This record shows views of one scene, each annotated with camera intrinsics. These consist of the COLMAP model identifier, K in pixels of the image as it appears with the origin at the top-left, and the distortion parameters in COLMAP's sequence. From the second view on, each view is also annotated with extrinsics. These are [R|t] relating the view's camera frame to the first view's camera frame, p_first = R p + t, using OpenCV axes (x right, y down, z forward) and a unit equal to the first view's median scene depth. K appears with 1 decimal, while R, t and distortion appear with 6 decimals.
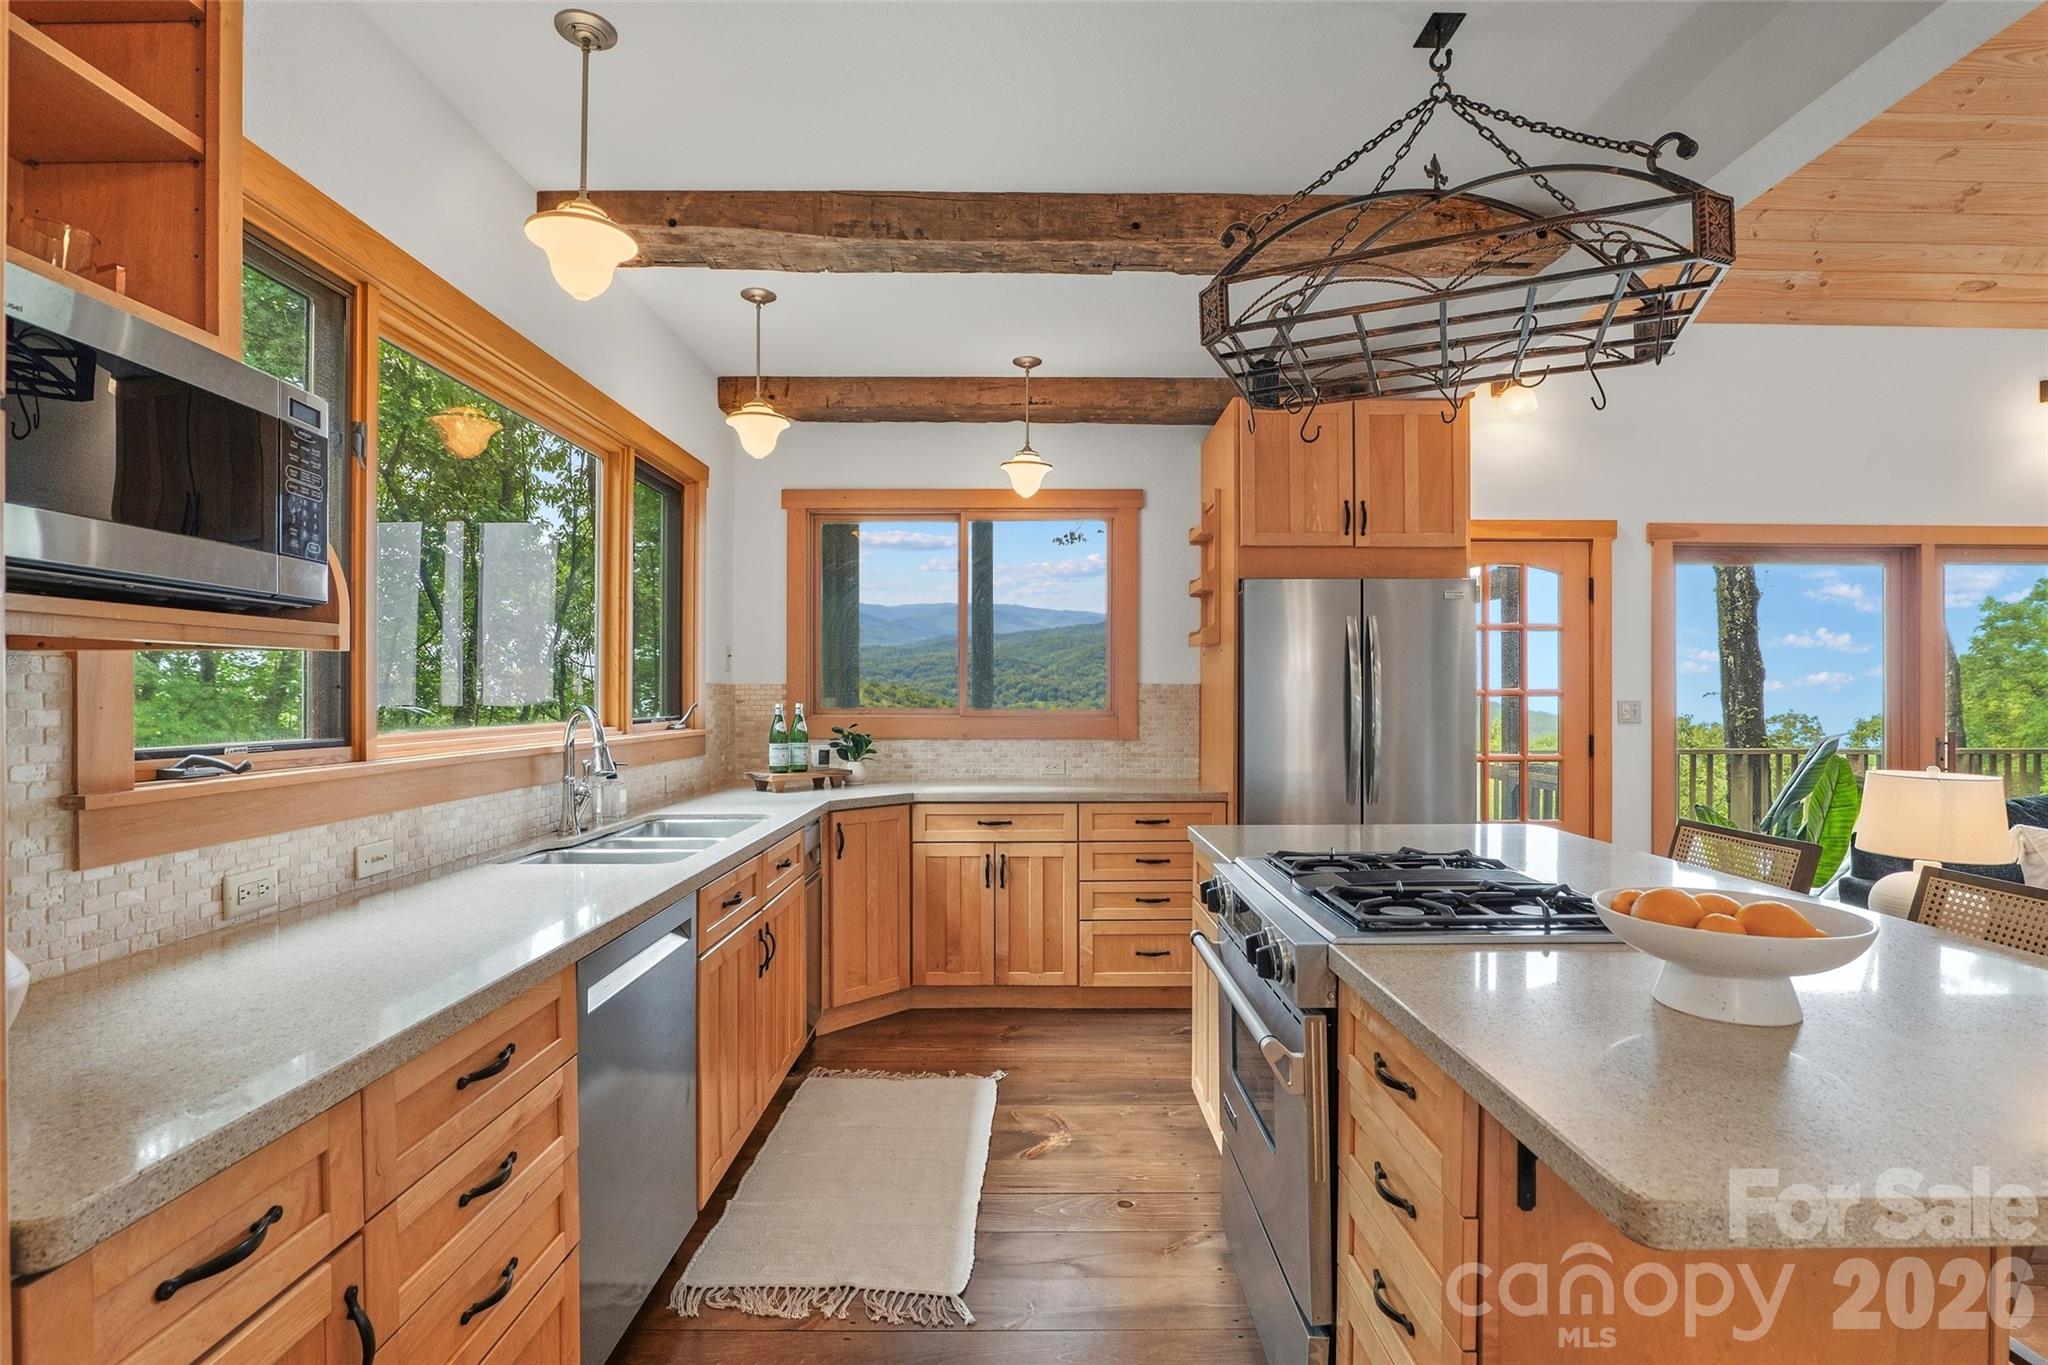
lens RADIAL K [[960.9, 0, 1037.1], [0, 960.9, 693.7], [0, 0, 1]] dist [-0.020136, 0.004481]
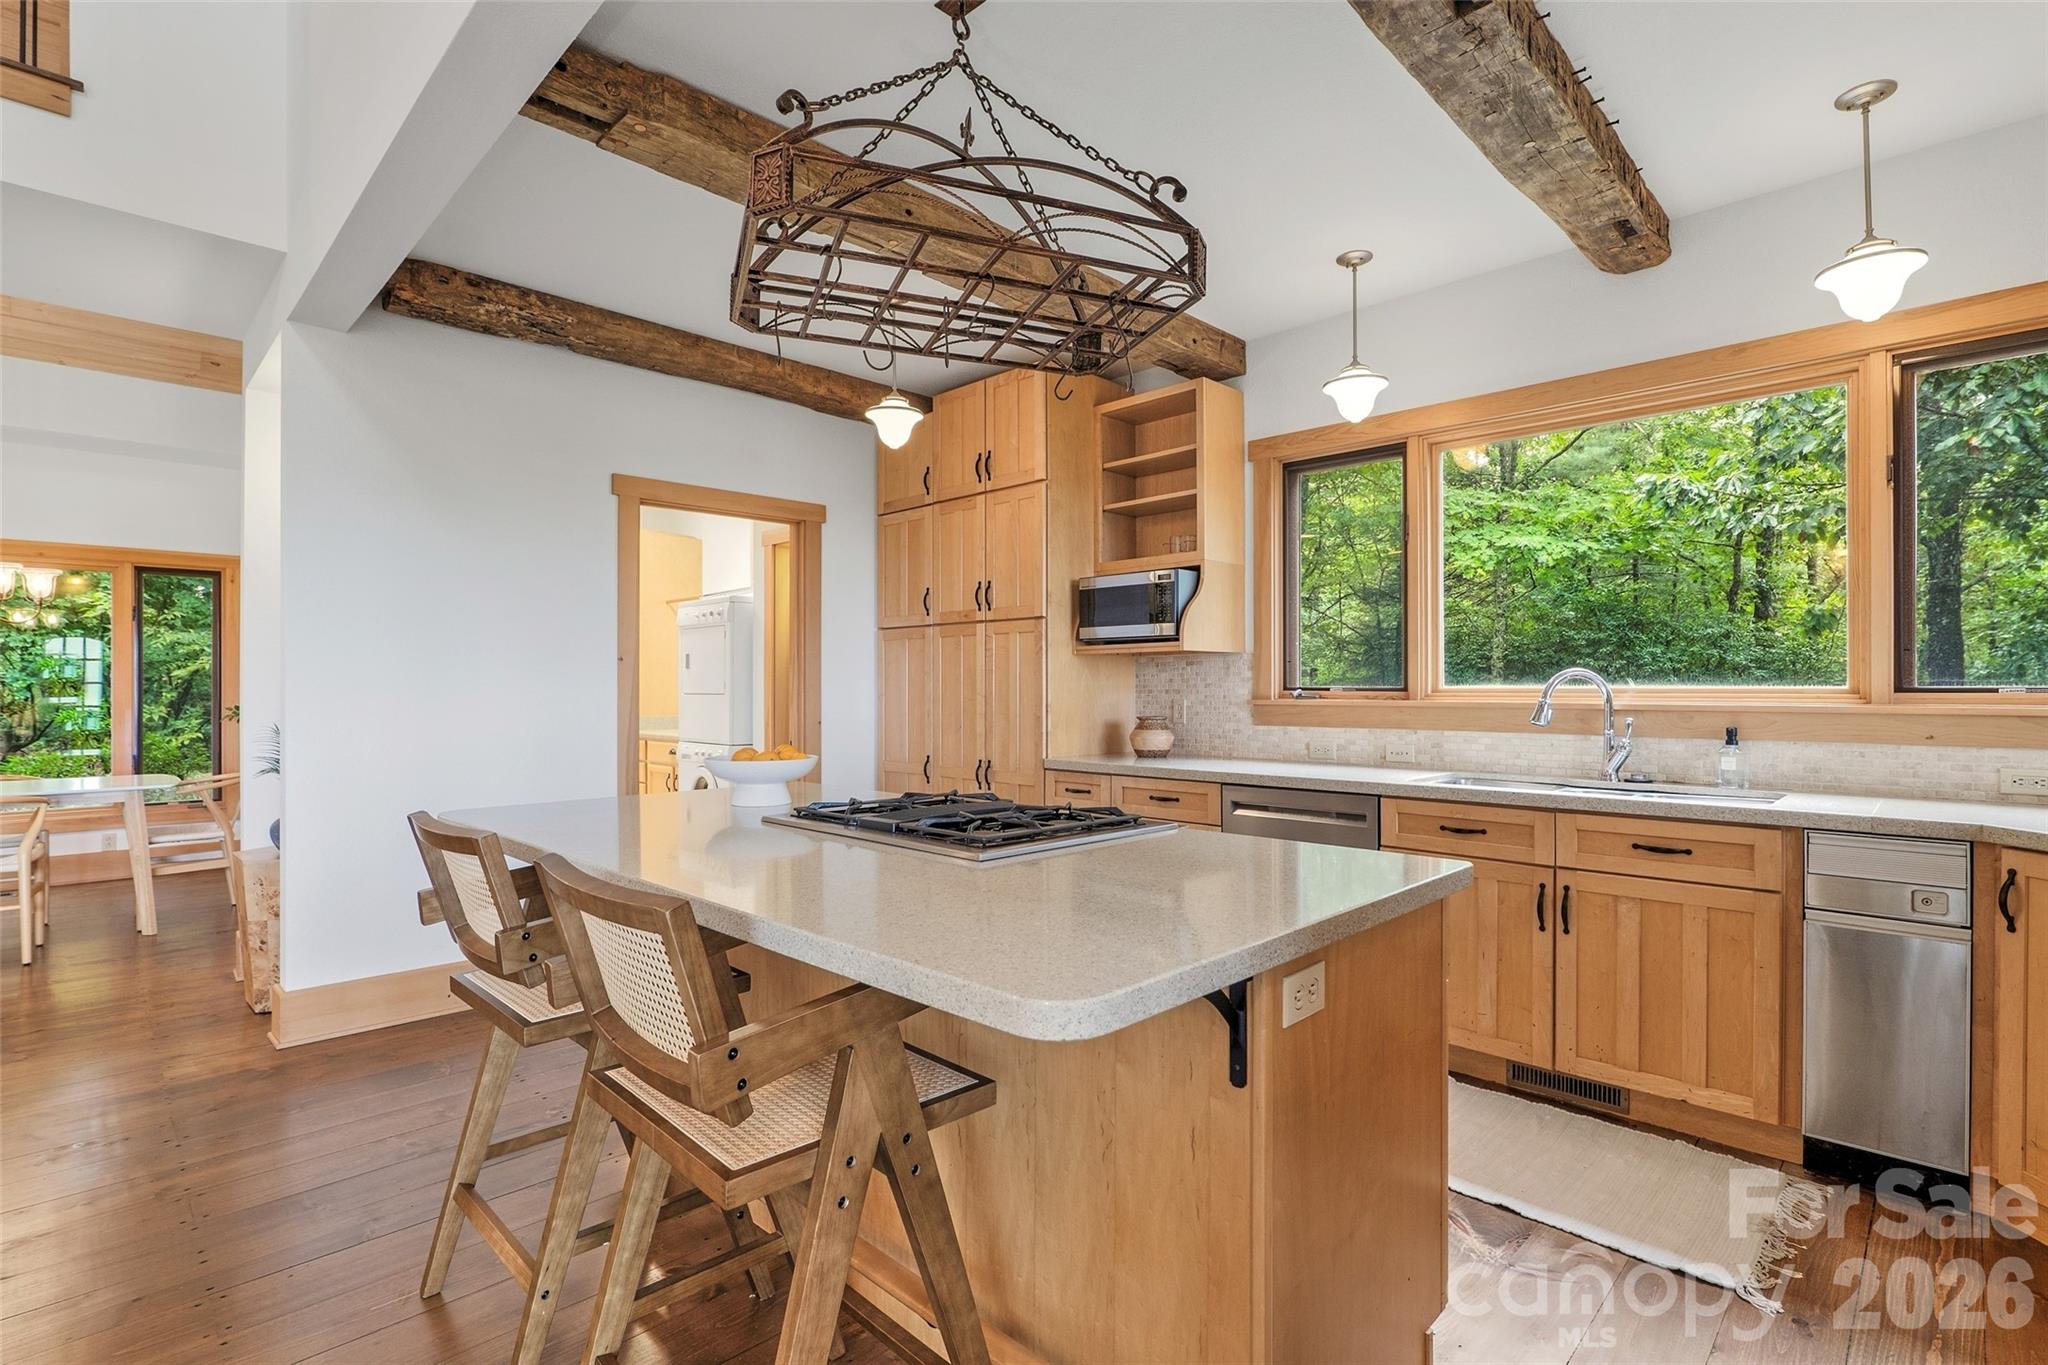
lens RADIAL K [[960.9, 0, 1040.3], [0, 960.9, 681.4], [0, 0, 1]] dist [-0.020136, 0.004481]
pose [[-0.707407, -0.003757, -0.706796, 0.556823], [0.001670, 0.999974, -0.006986, 0.023355], [0.706804, -0.006122, -0.707383, 0.915784]]
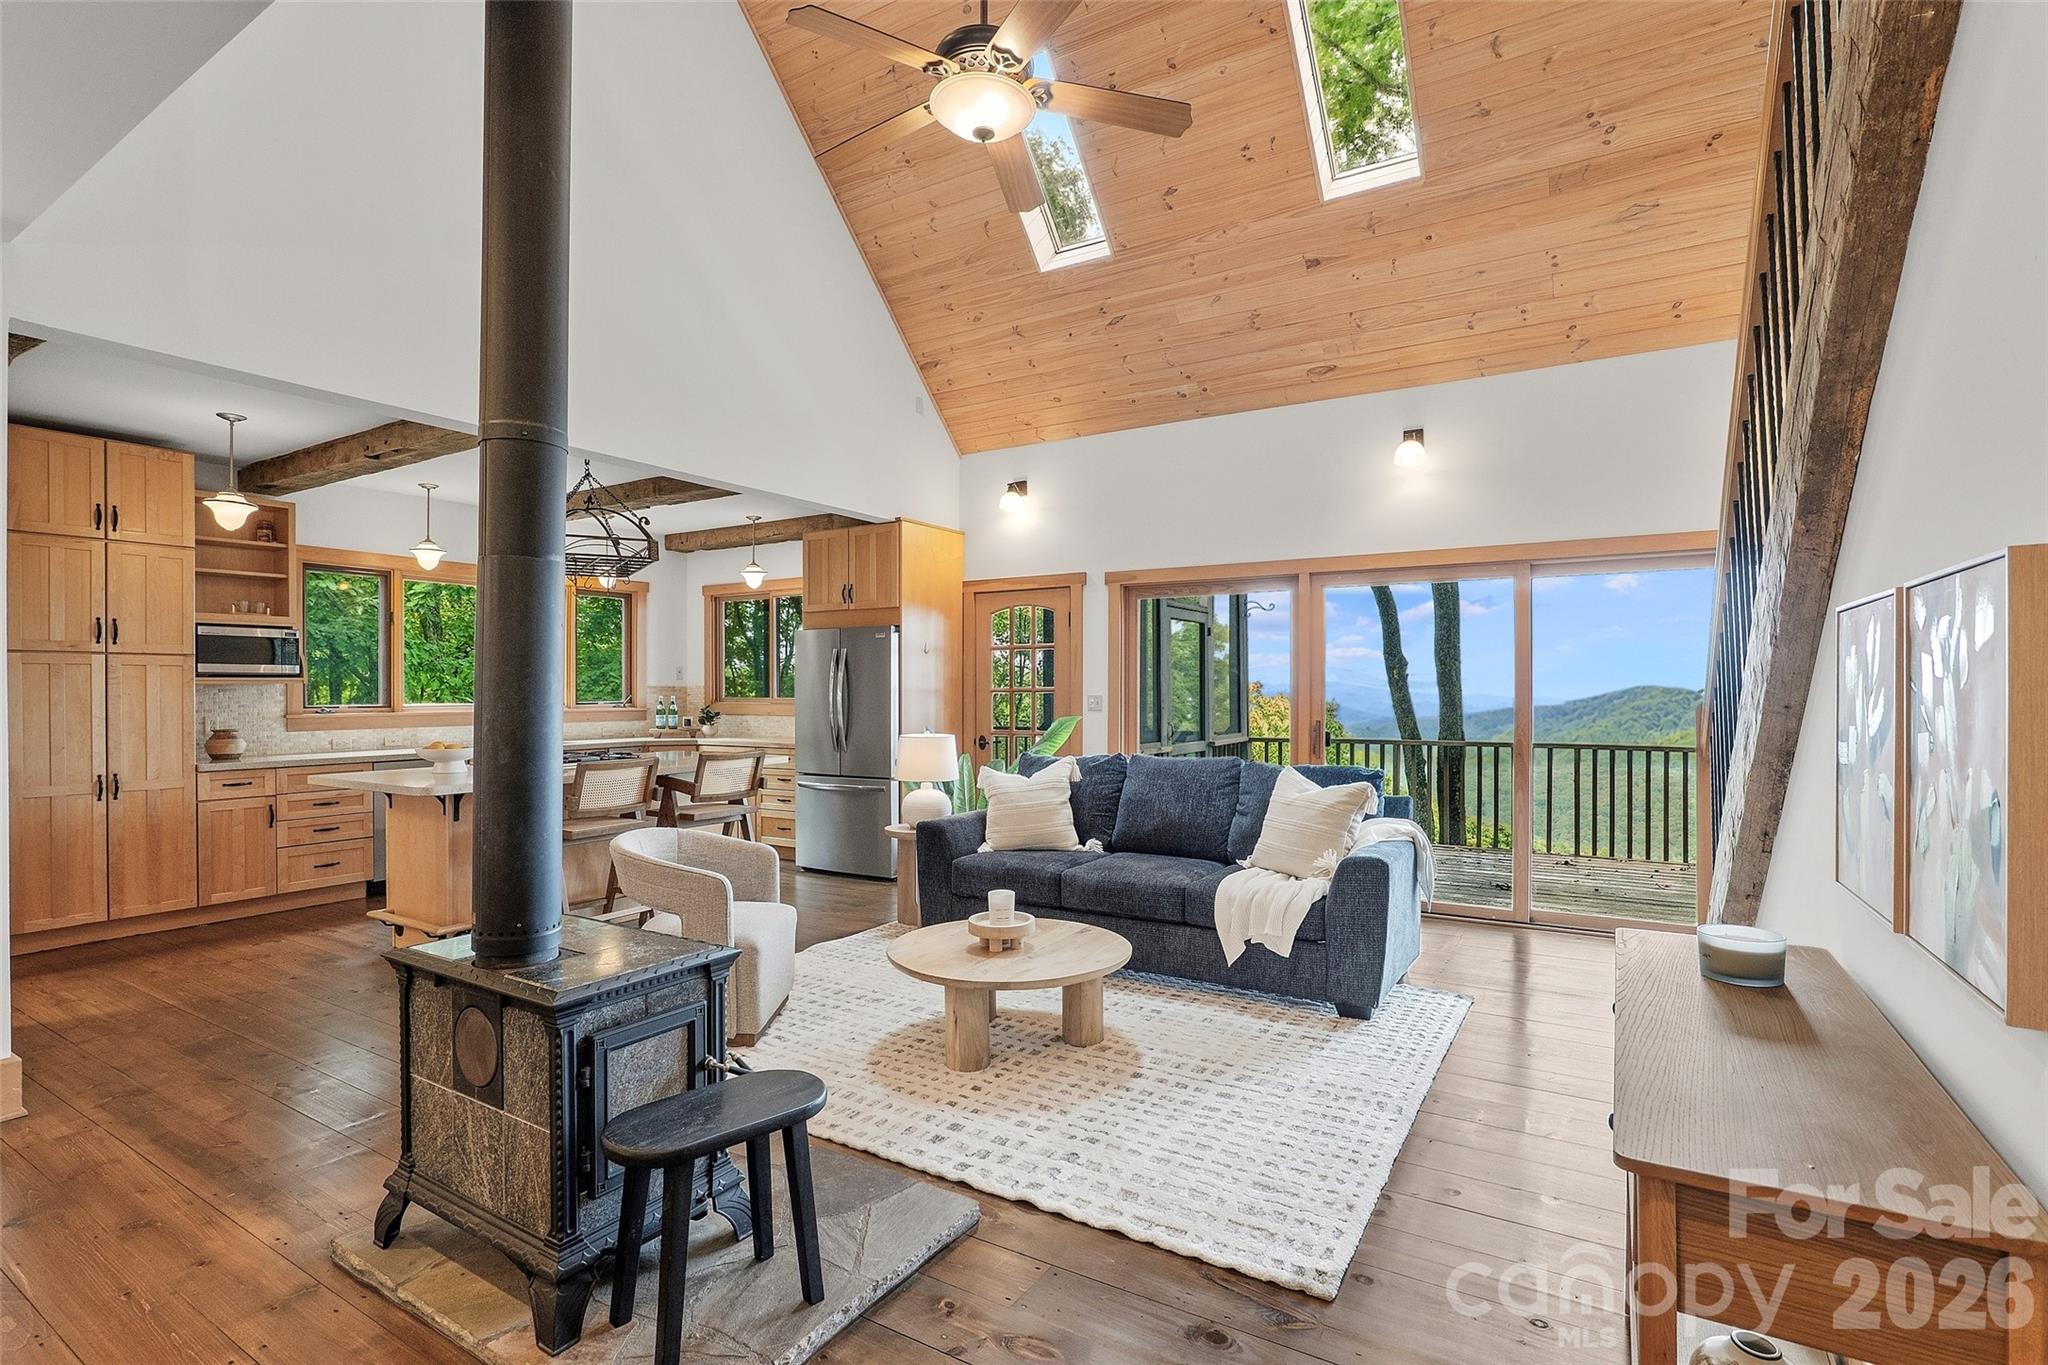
lens RADIAL K [[960.9, 0, 1032.3], [0, 960.9, 692.6], [0, 0, 1]] dist [-0.020136, 0.004481]
pose [[0.851805, -0.000269, -0.523860, 1.515081], [0.003178, 0.999984, 0.004654, -0.003907], [0.523850, -0.005629, 0.851792, -0.348593]]
